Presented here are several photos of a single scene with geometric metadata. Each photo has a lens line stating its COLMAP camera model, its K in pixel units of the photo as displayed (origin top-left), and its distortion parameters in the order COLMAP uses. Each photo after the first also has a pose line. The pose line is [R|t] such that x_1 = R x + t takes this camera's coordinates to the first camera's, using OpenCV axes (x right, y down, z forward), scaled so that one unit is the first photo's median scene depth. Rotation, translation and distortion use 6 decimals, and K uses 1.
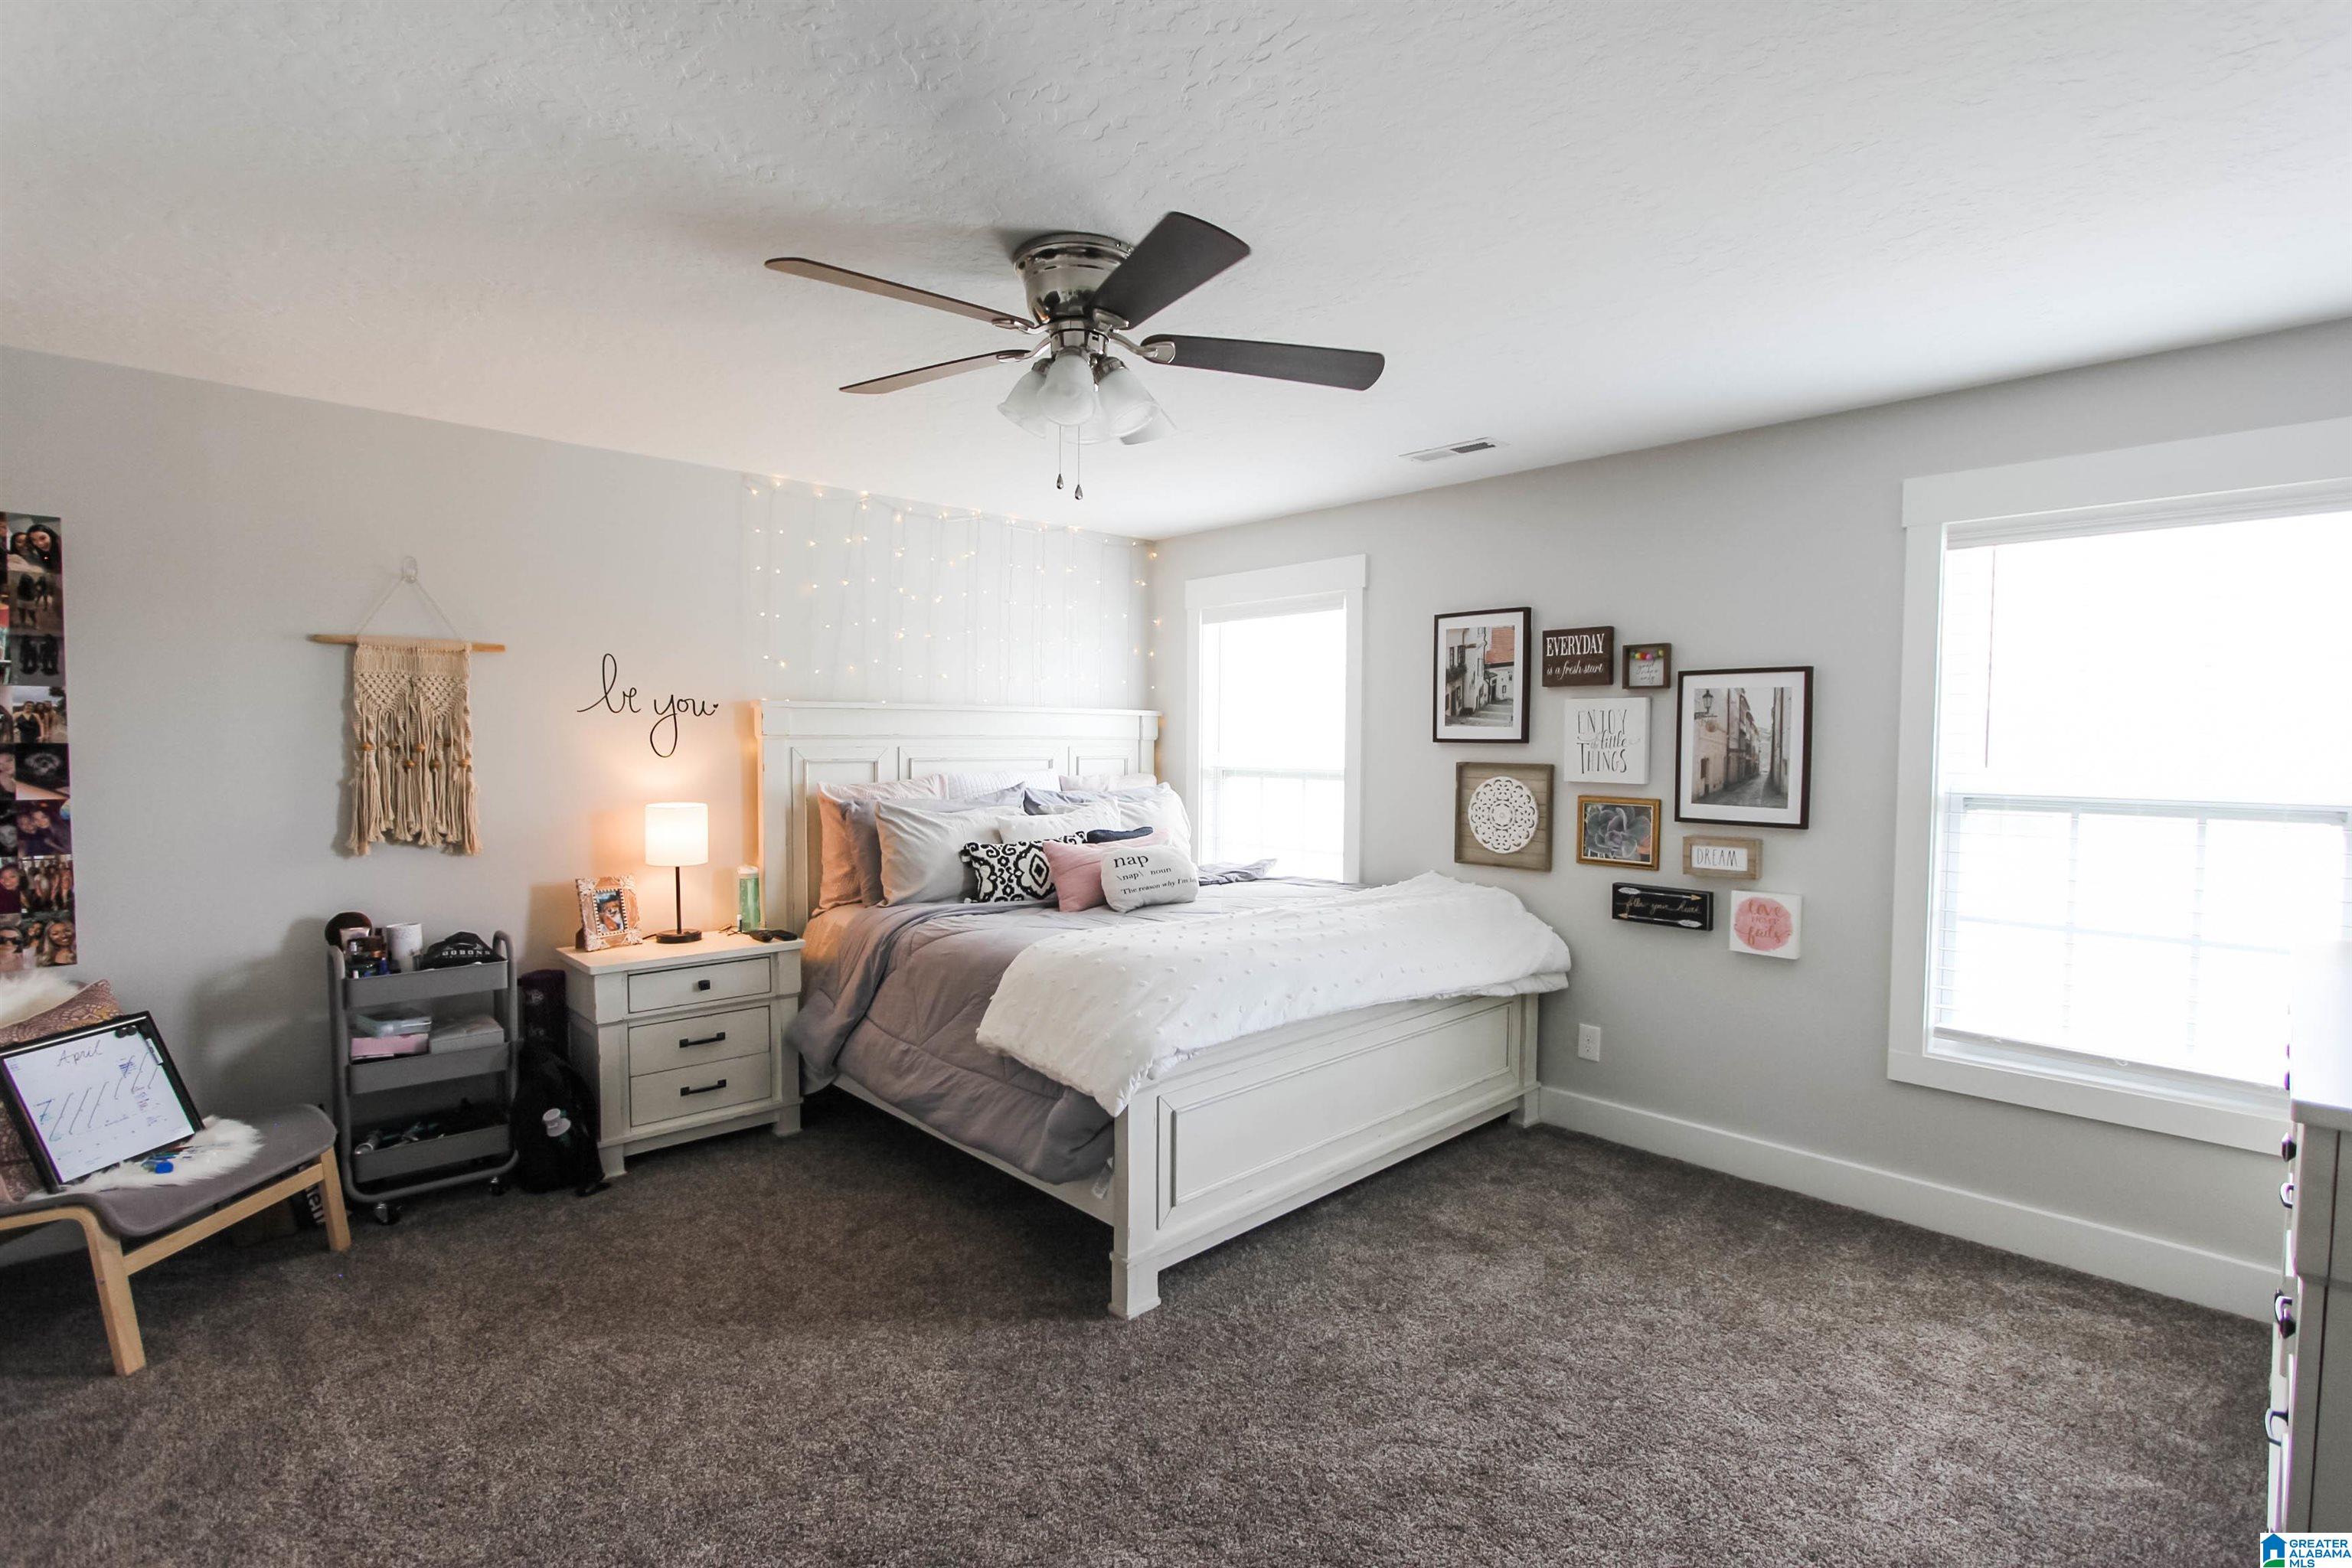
lens RADIAL K [[1079.6, 0, 1178.1], [0, 1079.6, 782.3], [0, 0, 1]] dist [-0.016947, 0.001269]
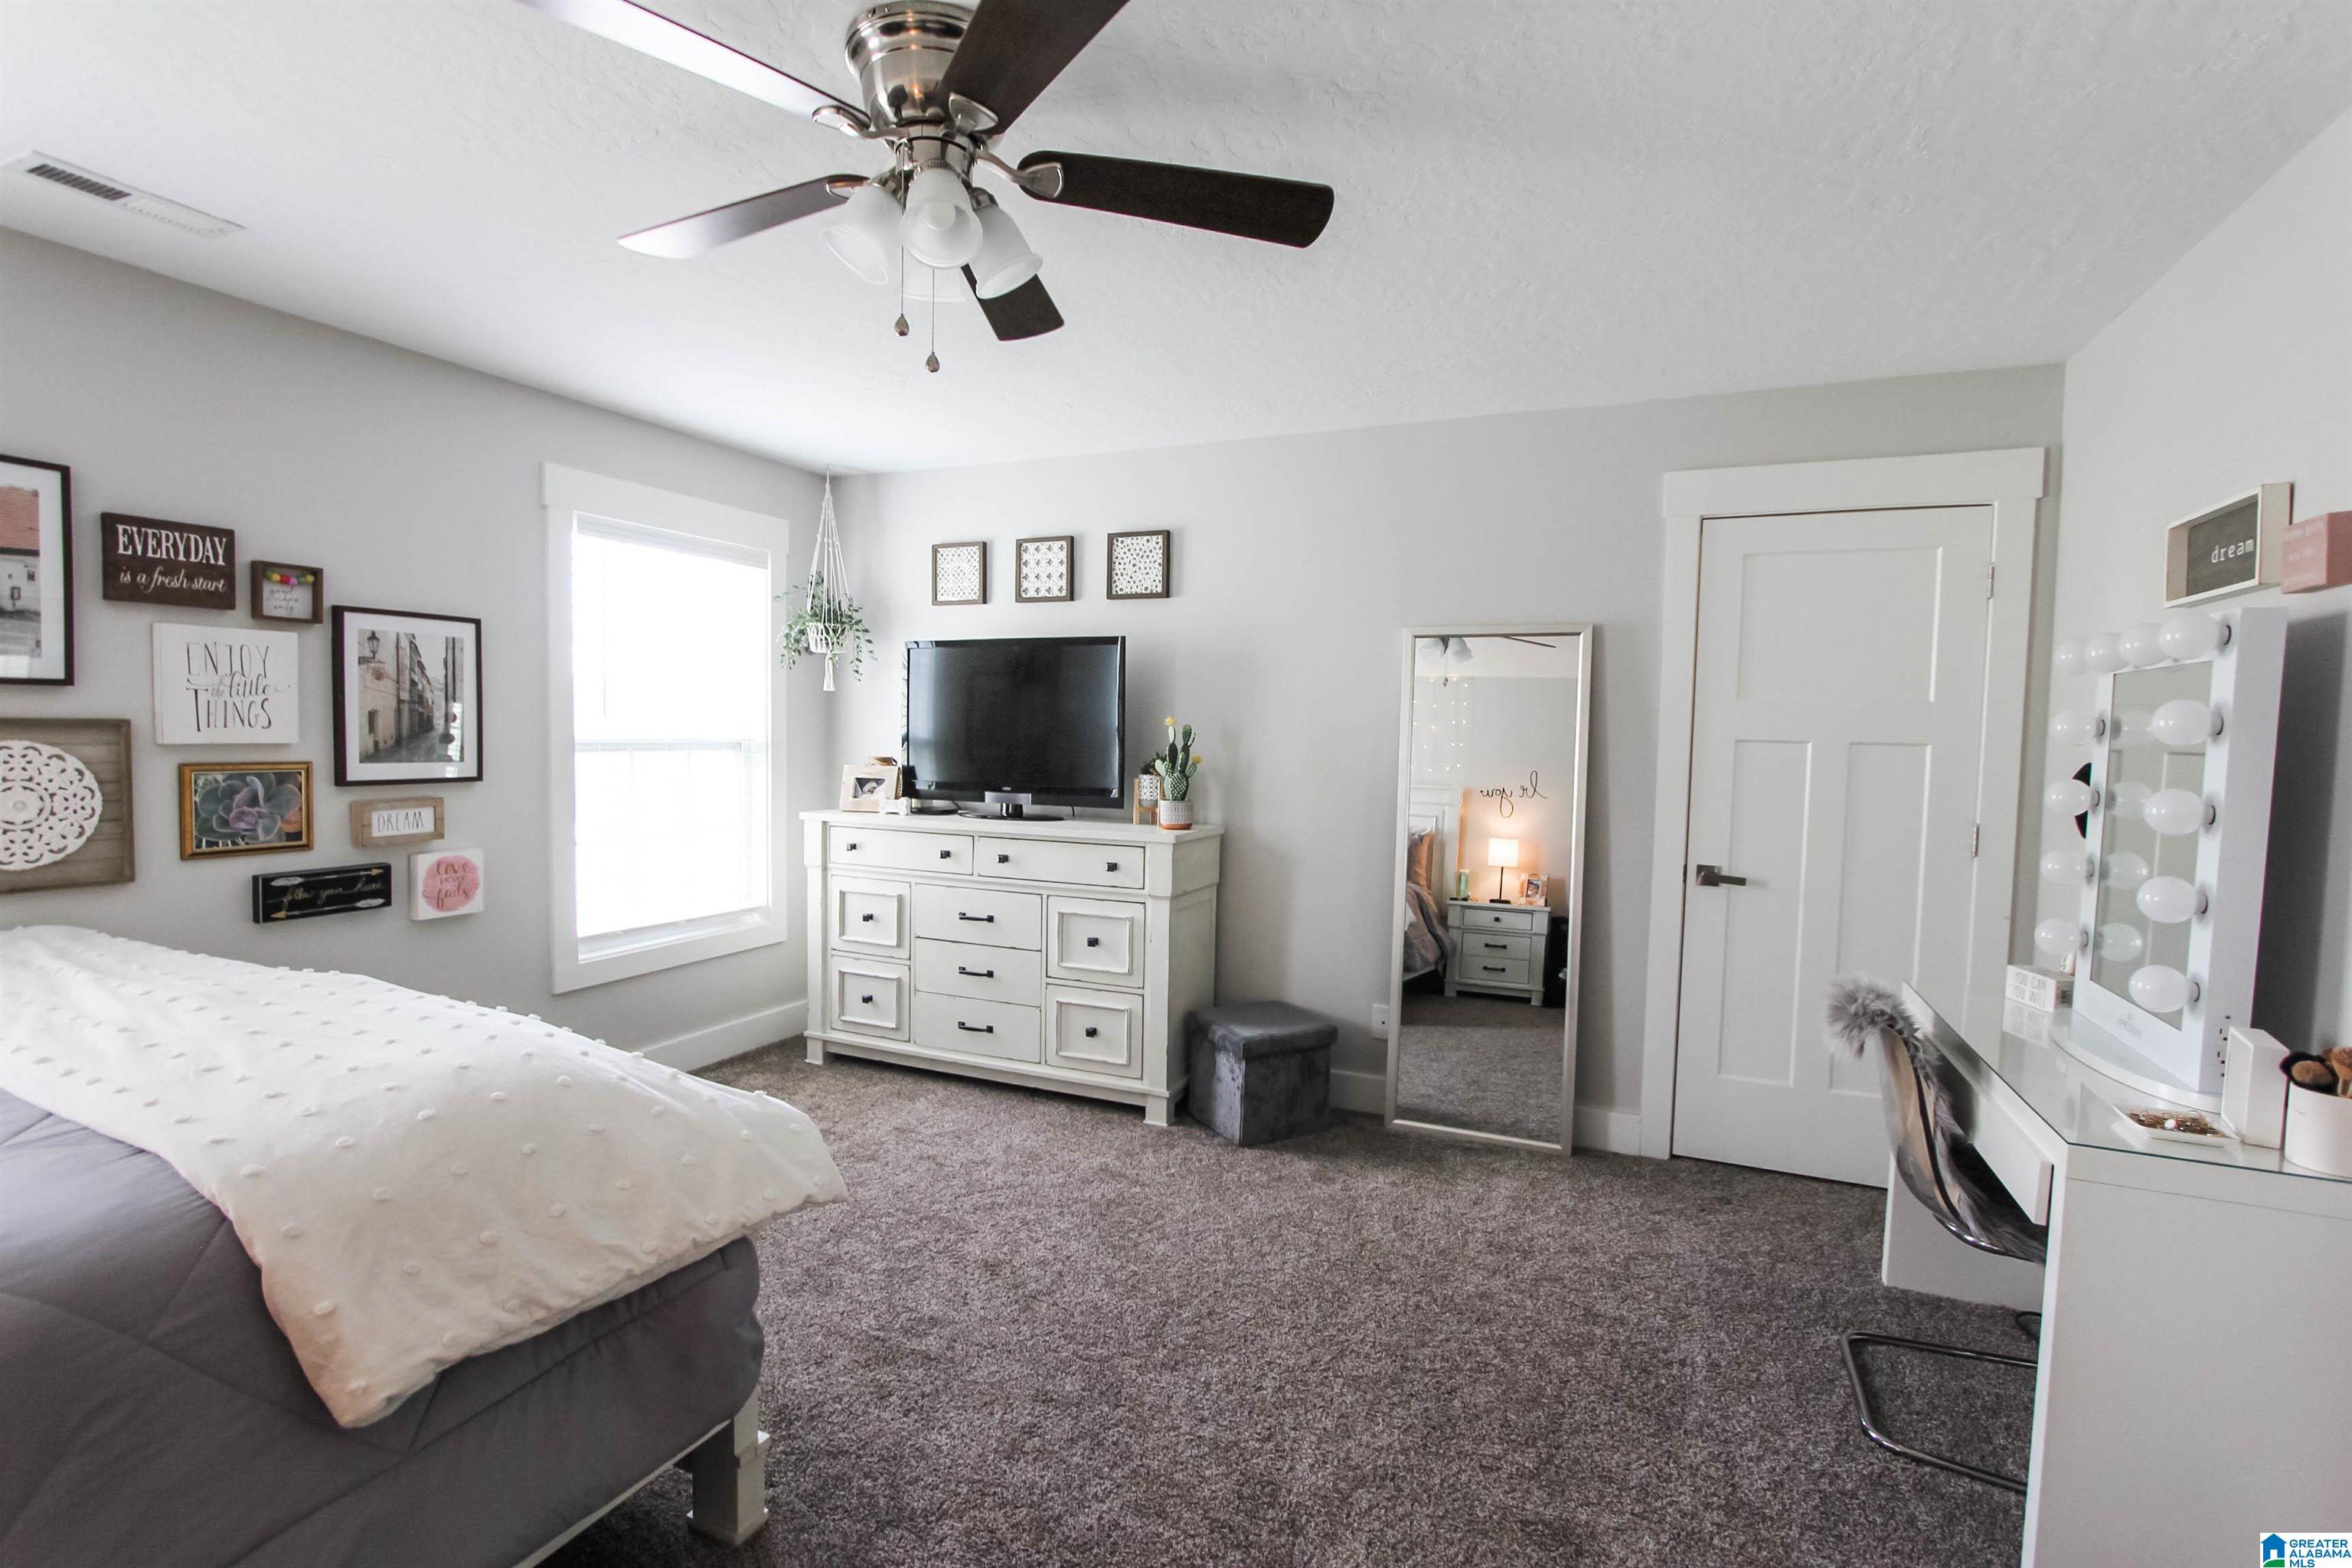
lens RADIAL K [[1079.6, 0, 1177.1], [0, 1079.6, 787.0], [0, 0, 1]] dist [-0.016947, 0.001269]
pose [[-0.369759, -0.068332, 0.926612, -0.539859], [0.014671, 0.996738, 0.079358, -0.019179], [-0.929012, 0.042938, -0.367550, 0.699724]]
